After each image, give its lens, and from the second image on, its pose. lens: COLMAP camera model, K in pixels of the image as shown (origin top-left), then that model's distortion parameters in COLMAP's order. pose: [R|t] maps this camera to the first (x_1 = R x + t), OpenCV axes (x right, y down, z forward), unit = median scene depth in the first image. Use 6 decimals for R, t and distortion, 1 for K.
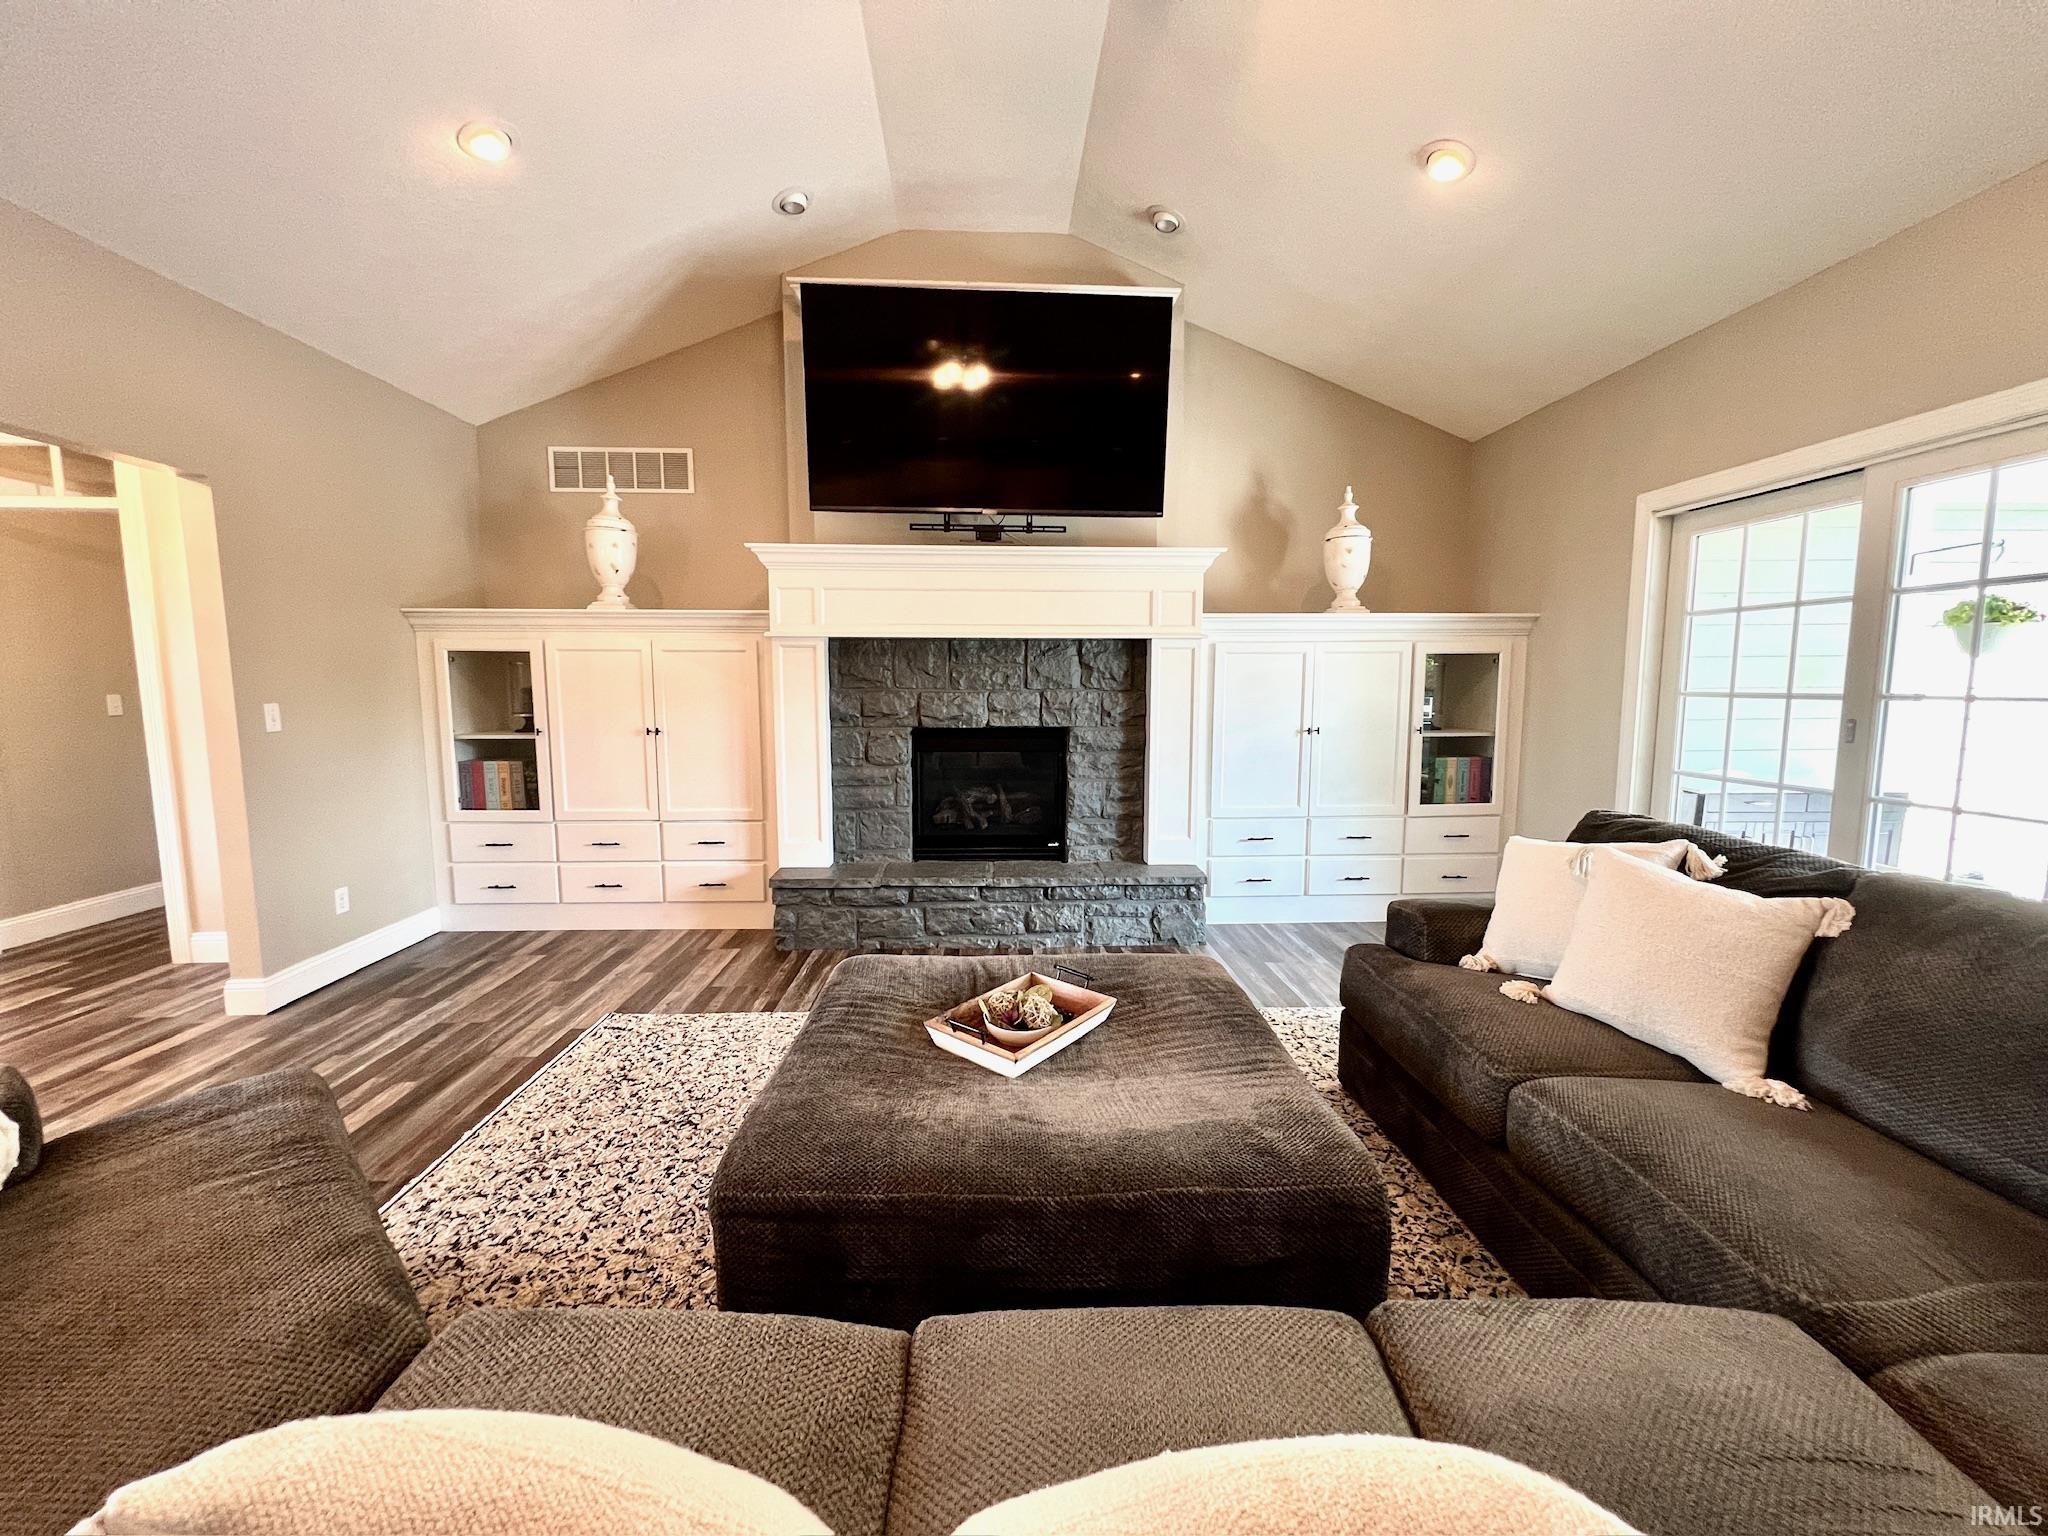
lens RADIAL K [[818.3, 0, 1019.6], [0, 818.3, 767.6], [0, 0, 1]] dist [-0.002422, 0.000533]
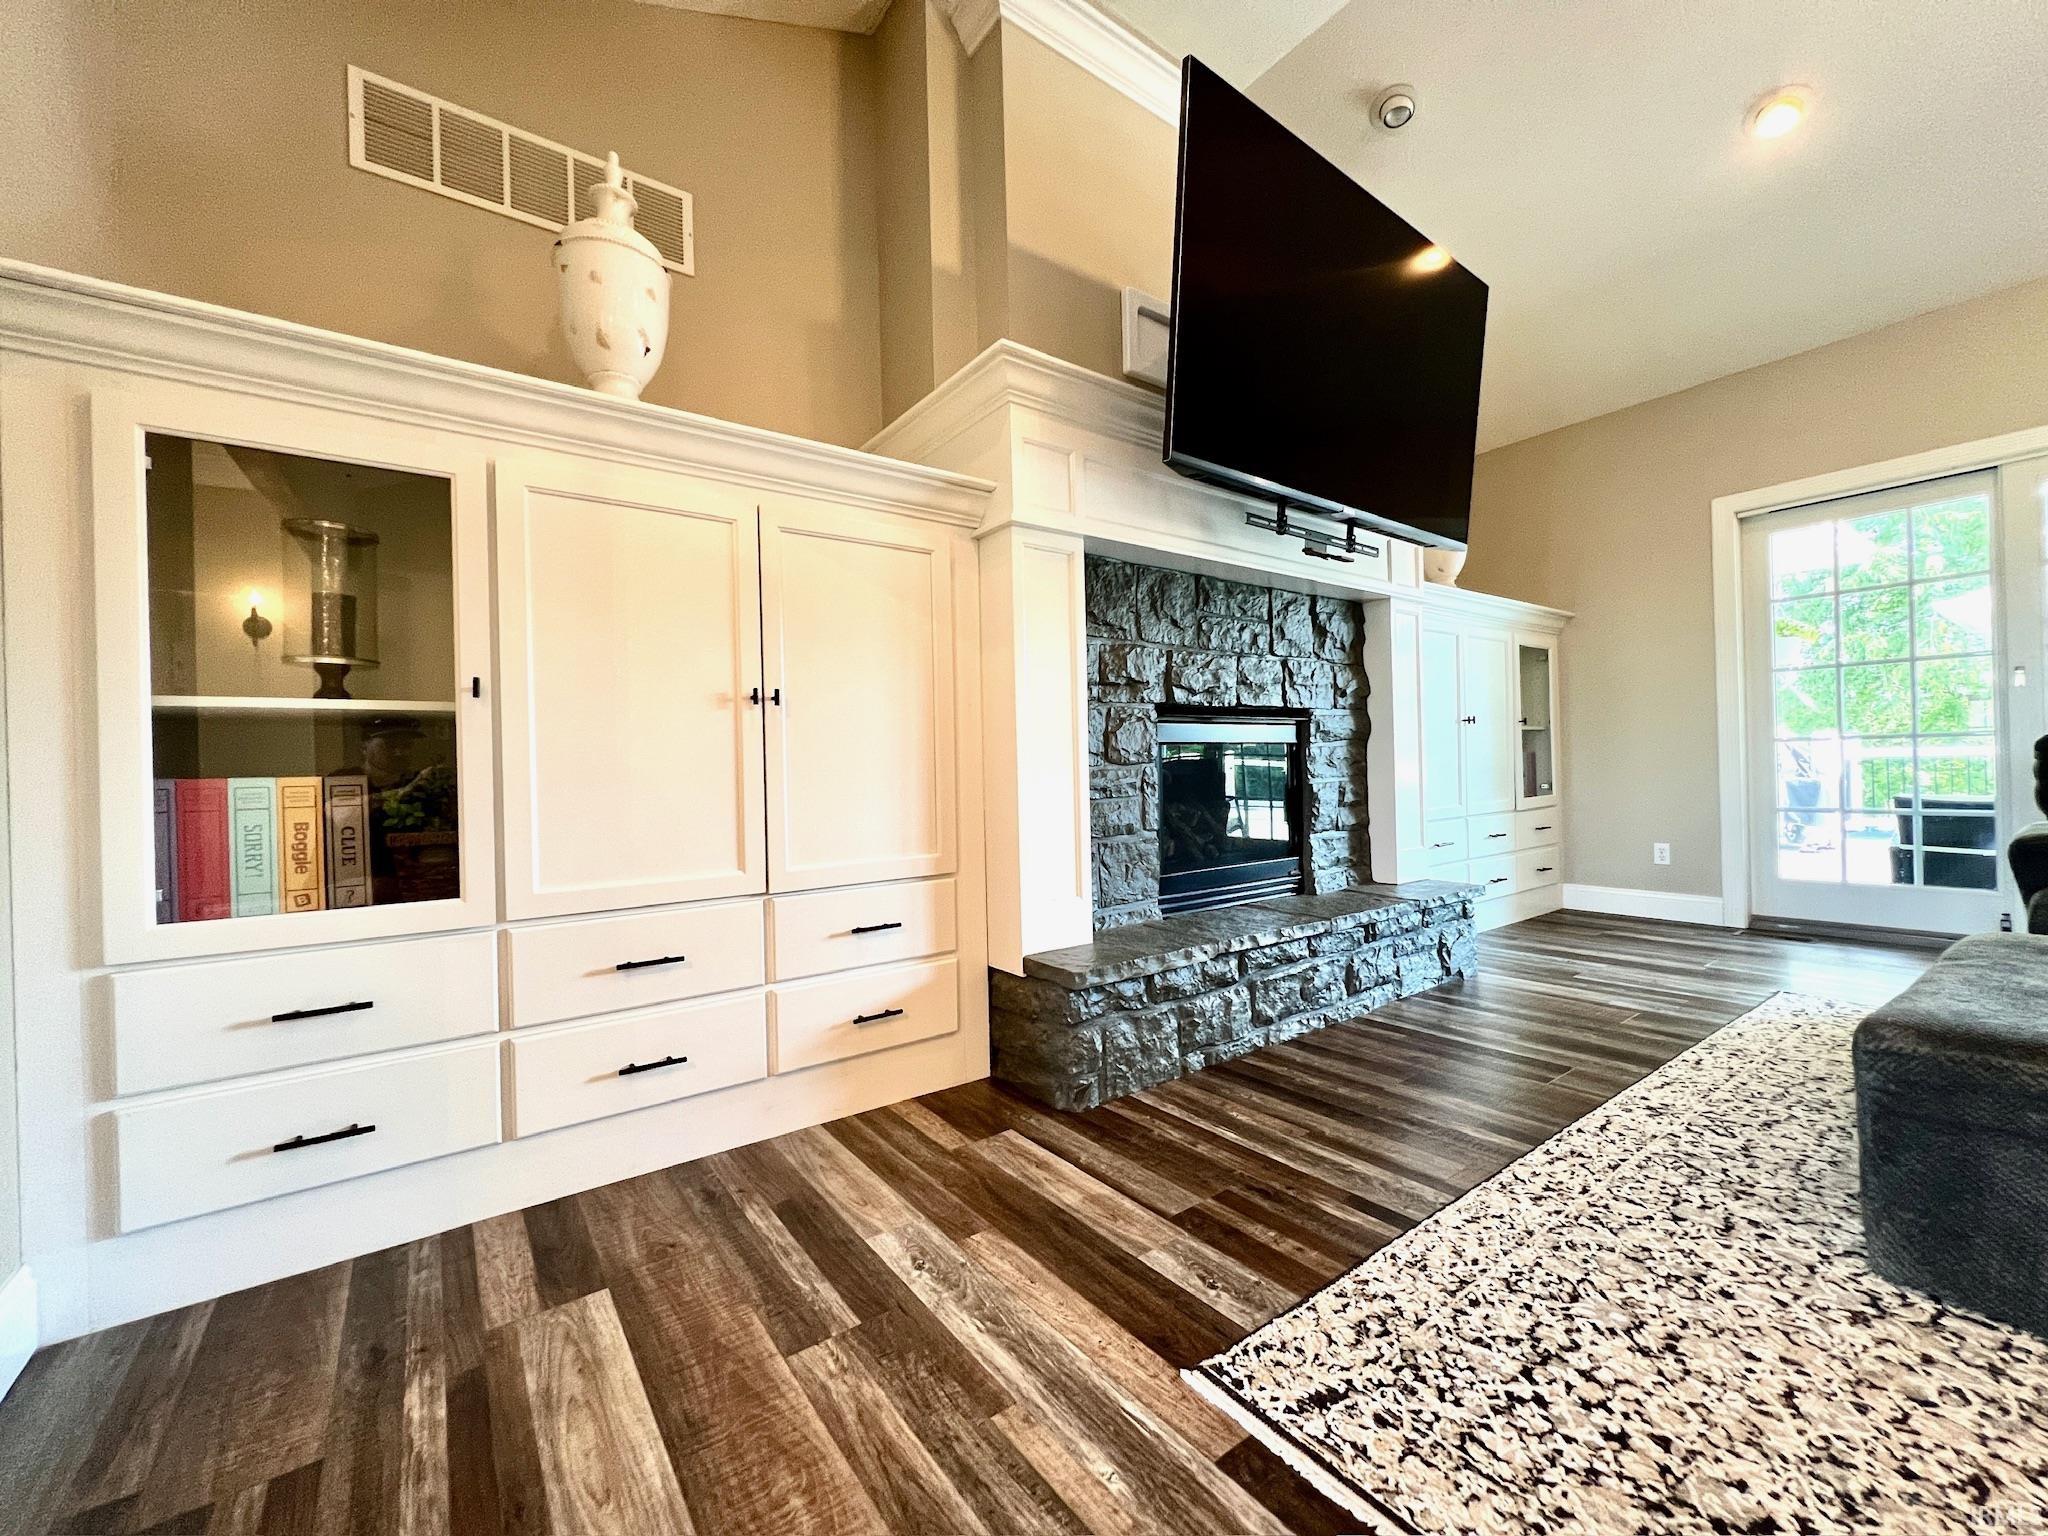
lens RADIAL K [[818.3, 0, 1019.6], [0, 818.3, 767.6], [0, 0, 1]] dist [-0.002422, 0.000533]
pose [[0.832315, -0.021432, 0.553889, -0.602477], [0.083663, 0.992662, -0.087309, 0.048686], [-0.547953, 0.119008, 0.828000, 0.562992]]
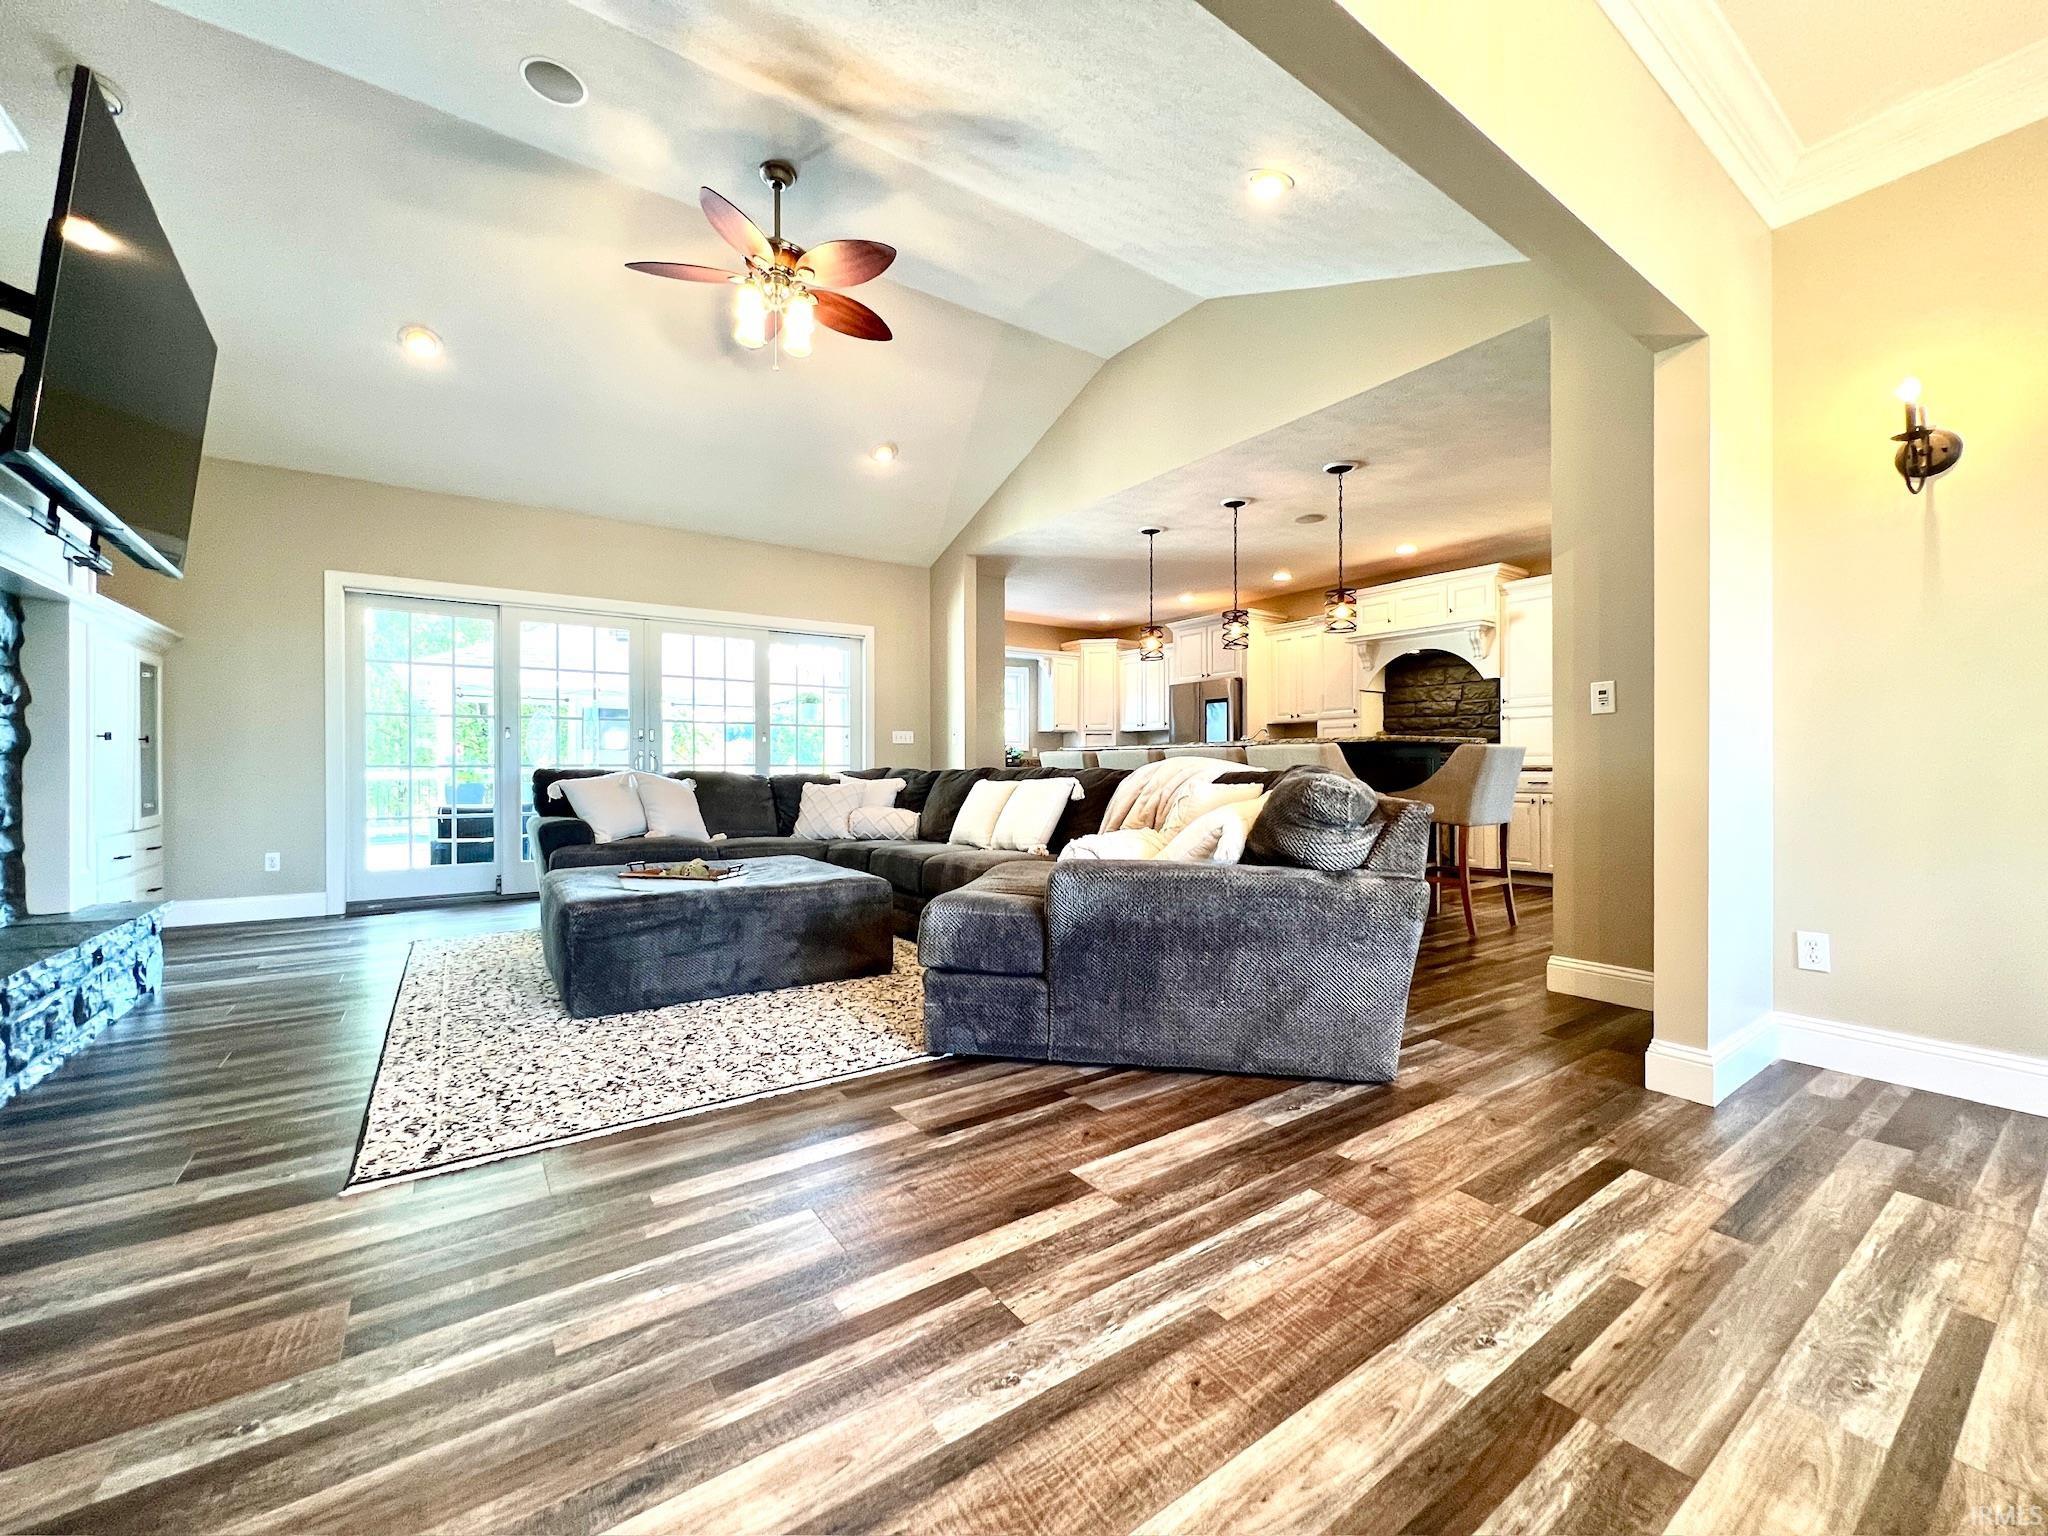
lens RADIAL K [[818.3, 0, 1019.6], [0, 818.3, 767.6], [0, 0, 1]] dist [-0.002422, 0.000533]
pose [[-0.539621, 0.000267, 0.841908, -0.947167], [0.089308, 0.994376, 0.056927, 0.027013], [-0.837158, 0.105909, -0.536610, 0.704077]]
